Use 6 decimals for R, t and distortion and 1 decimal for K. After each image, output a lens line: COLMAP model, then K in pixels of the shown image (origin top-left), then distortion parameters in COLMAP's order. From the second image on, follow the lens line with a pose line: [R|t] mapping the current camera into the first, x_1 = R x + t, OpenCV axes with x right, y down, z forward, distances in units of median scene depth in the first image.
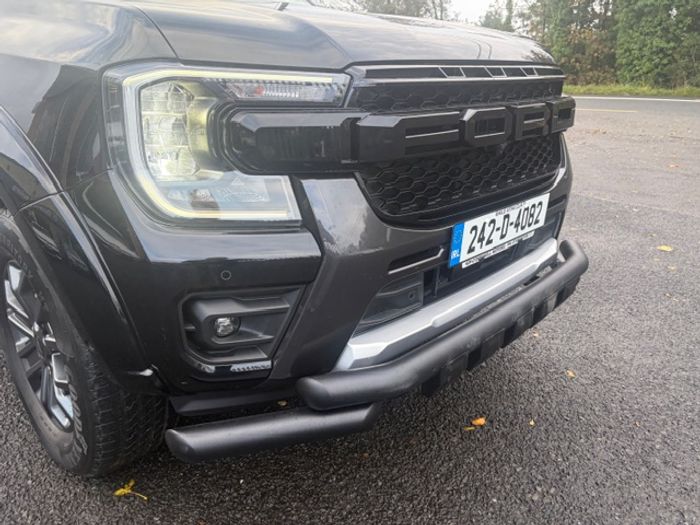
lens RADIAL K [[531.7, 0, 346.4], [0, 531.7, 268.3], [0, 0, 1]] dist [0.056899, -0.071342]
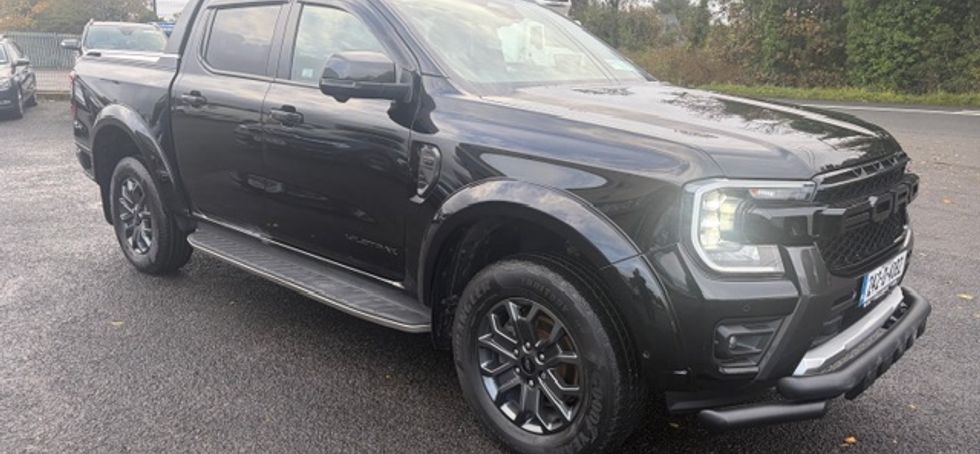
lens RADIAL K [[745.7, 0, 491.4], [0, 745.7, 231.8], [0, 0, 1]] dist [0.035254, -0.017975]
pose [[0.999678, 0.010211, 0.023242, -0.763601], [-0.007342, 0.992704, -0.120353, 0.045639], [-0.024301, 0.120143, 0.992459, -0.892962]]
